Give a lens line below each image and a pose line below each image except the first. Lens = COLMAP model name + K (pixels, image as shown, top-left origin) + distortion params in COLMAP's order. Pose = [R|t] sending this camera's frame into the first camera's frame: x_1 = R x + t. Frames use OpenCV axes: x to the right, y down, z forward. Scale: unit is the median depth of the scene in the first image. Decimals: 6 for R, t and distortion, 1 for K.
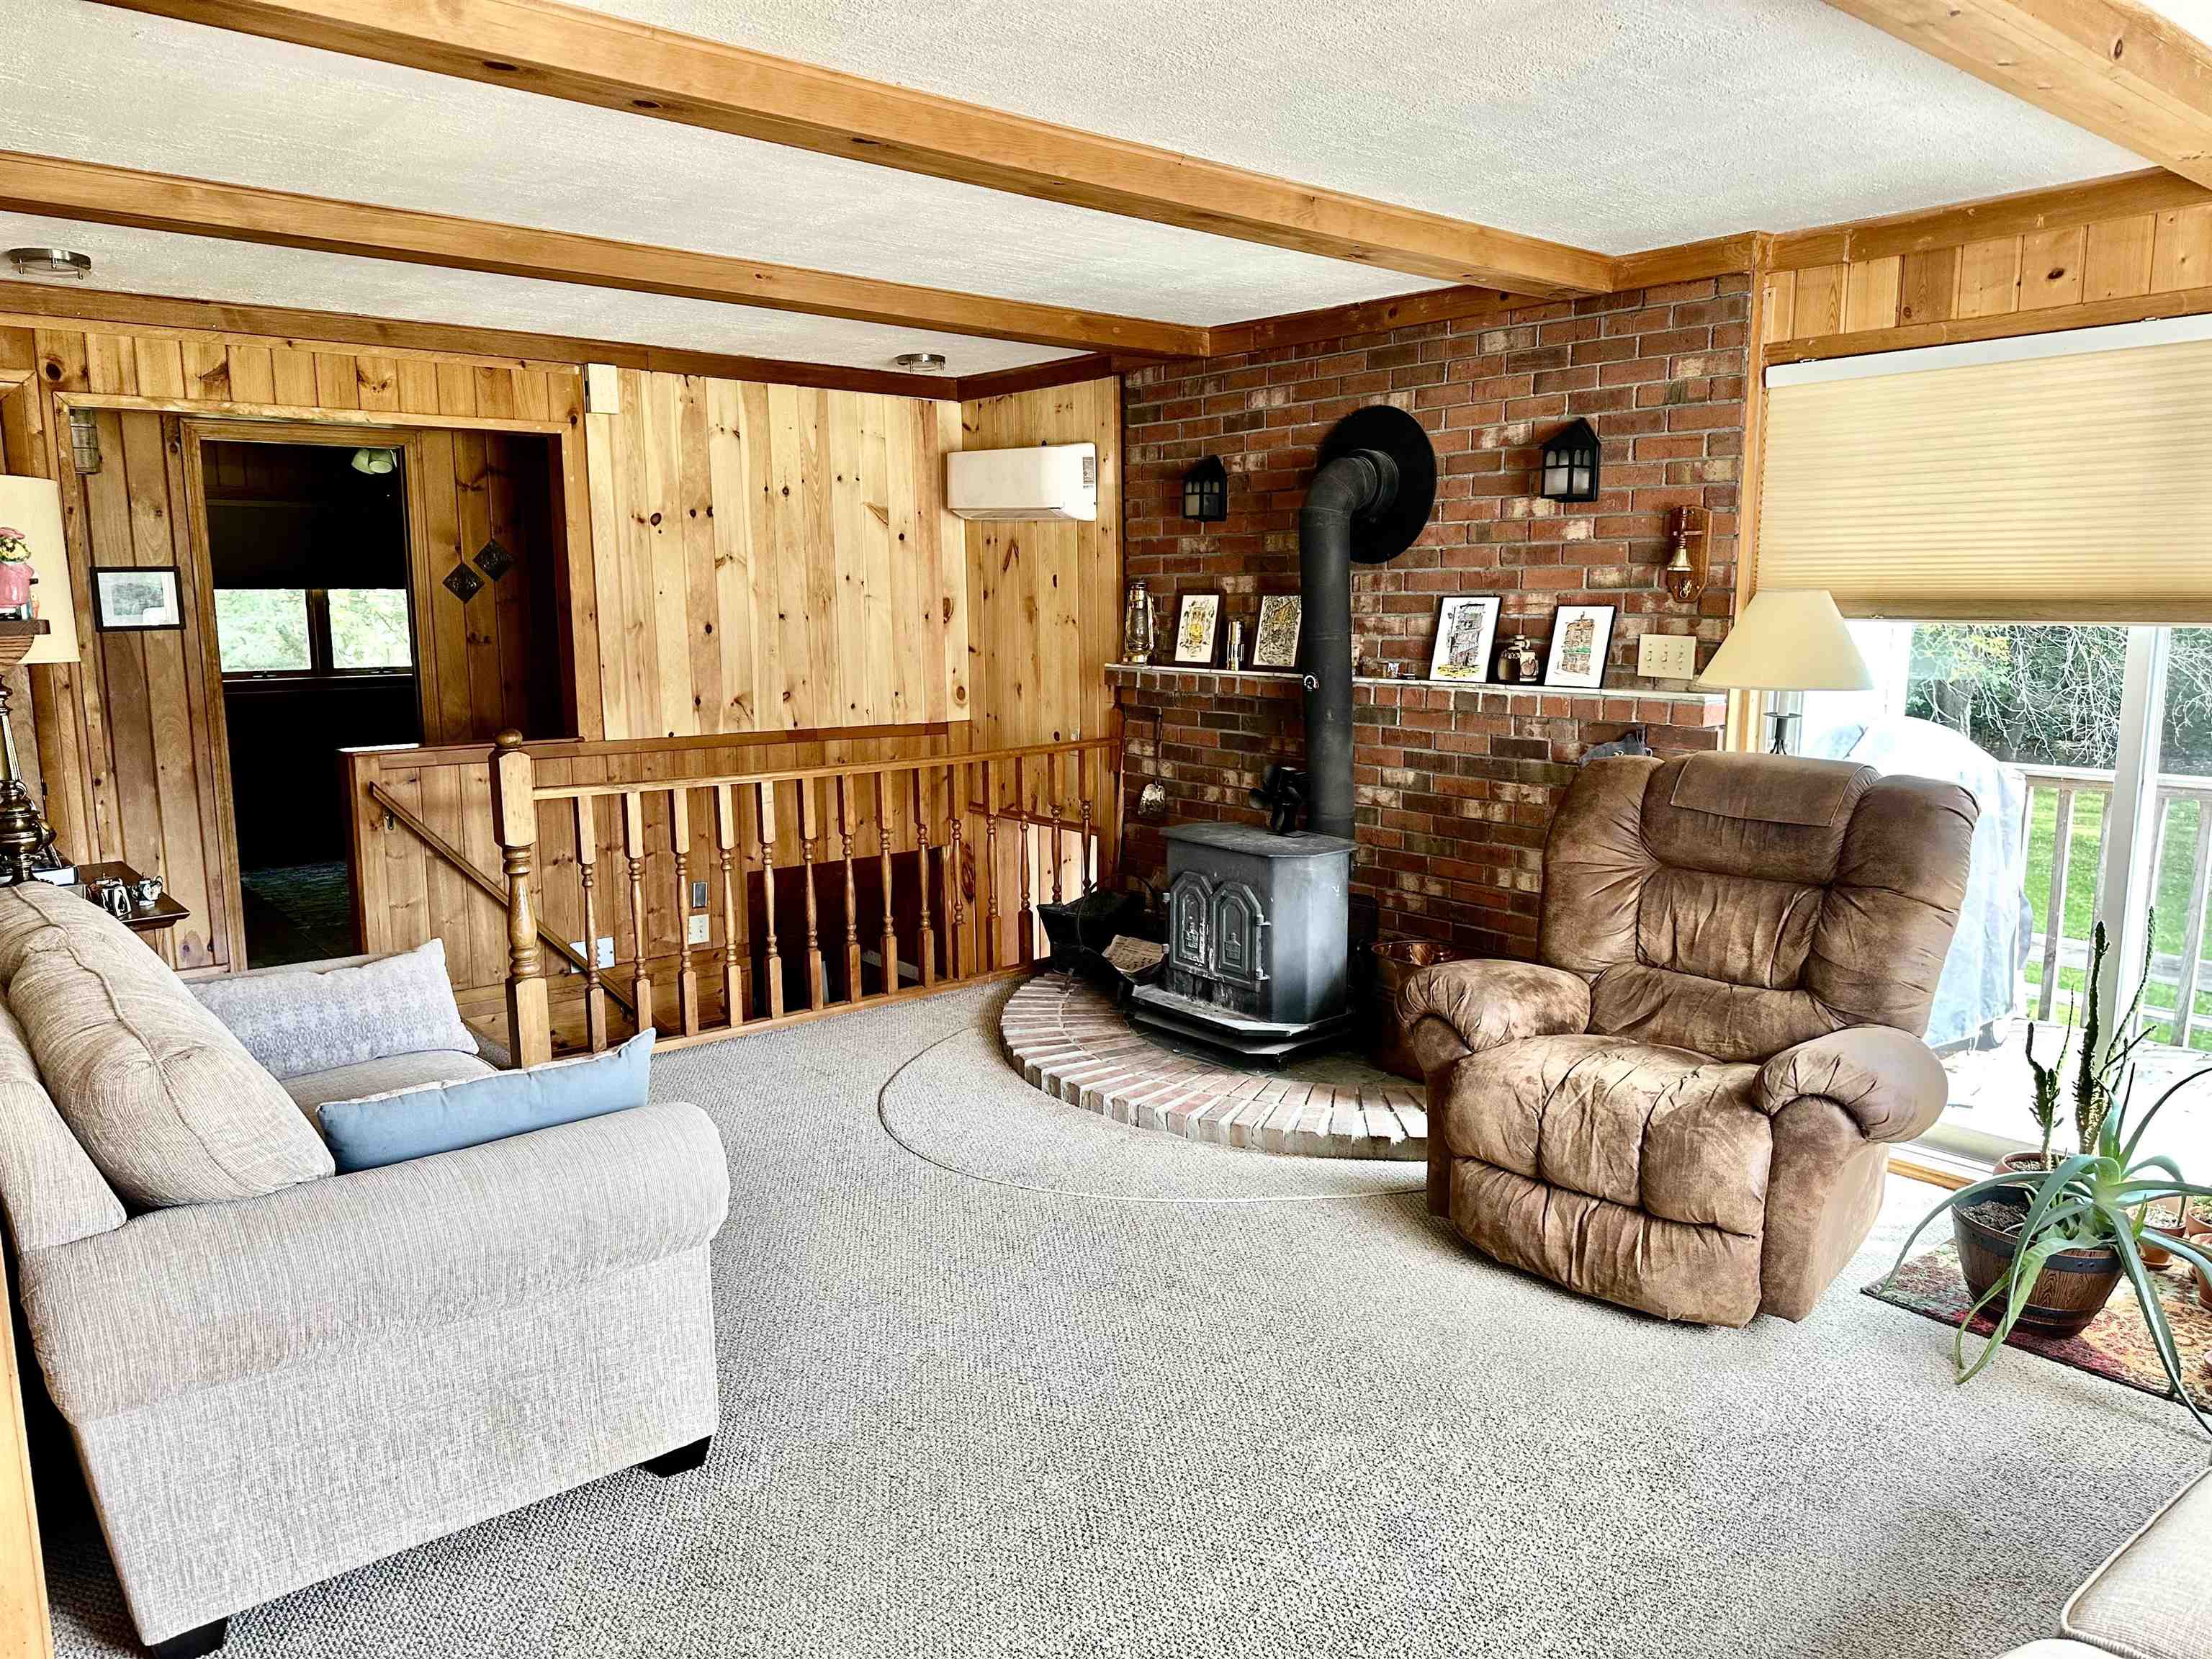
lens RADIAL K [[1526.3, 0, 1100.5], [0, 1526.3, 835.1], [0, 0, 1]] dist [0.188998, -0.371307]
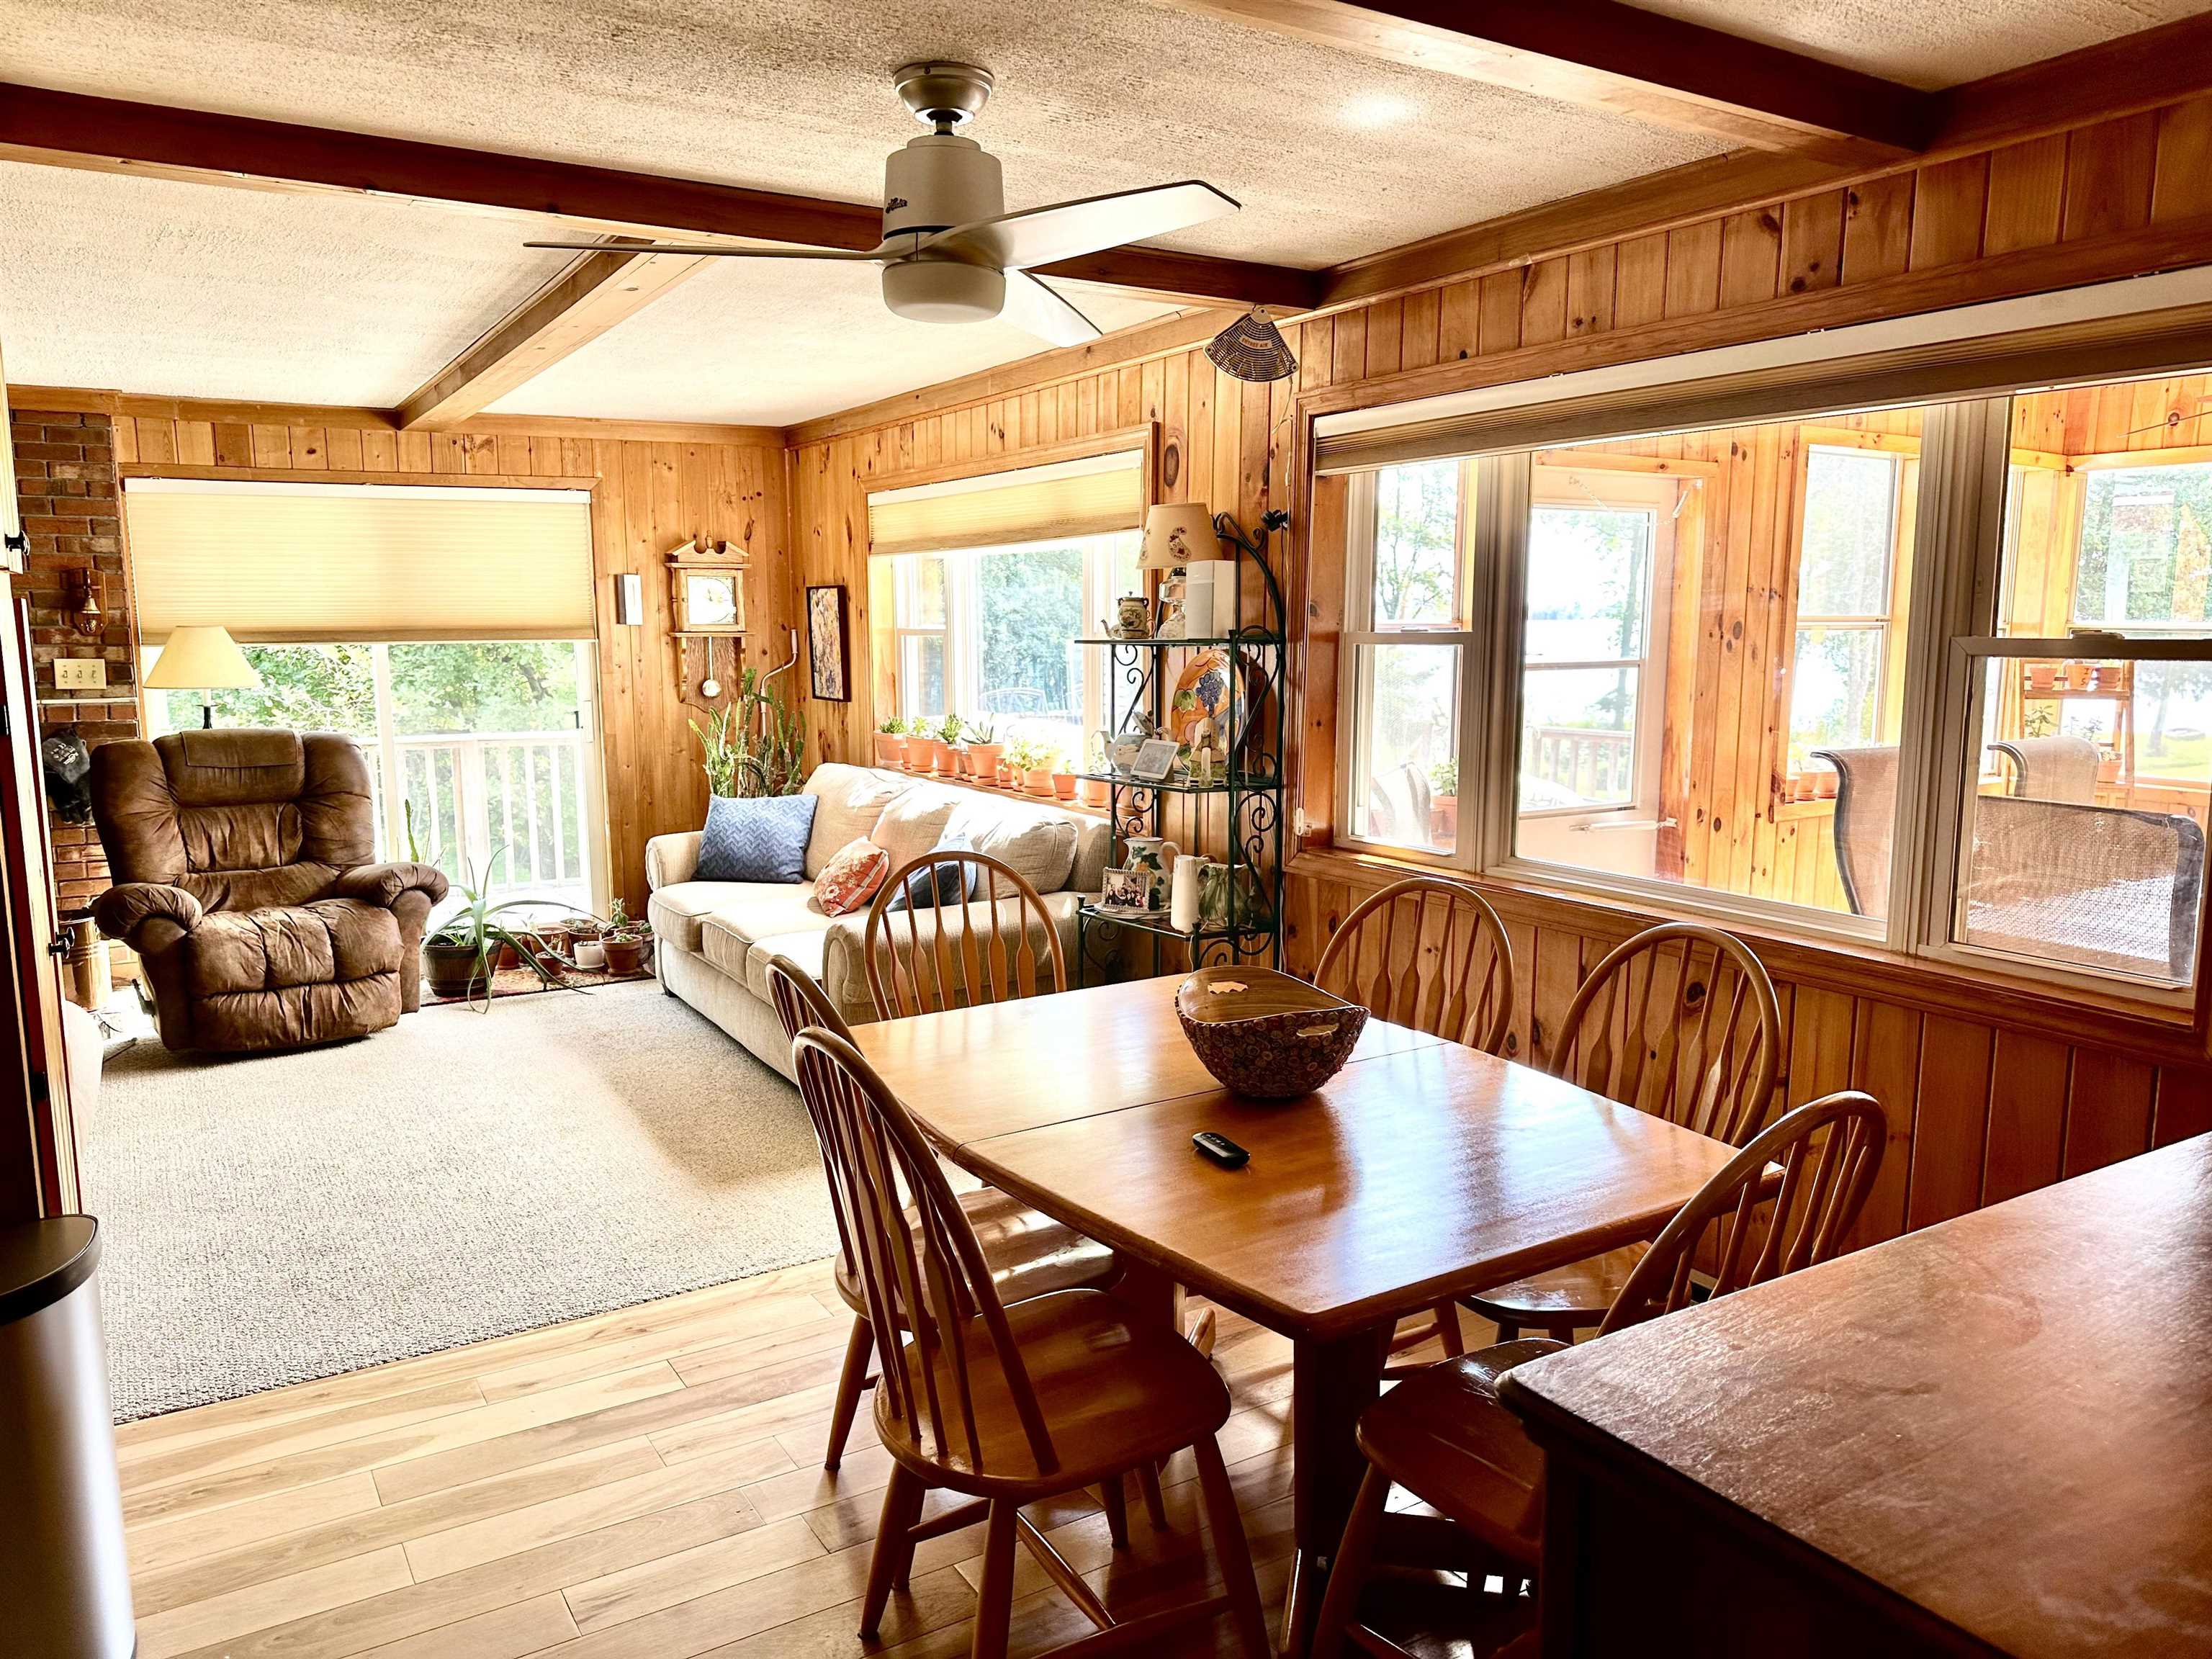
lens RADIAL K [[1583.3, 0, 1111.6], [0, 1583.3, 868.3], [0, 0, 1]] dist [0.003829, -0.027747]
pose [[0.146679, -0.153231, 0.977244, -0.835544], [0.157492, 0.978945, 0.129859, 0.016468], [-0.976566, 0.134861, 0.167724, -0.109207]]
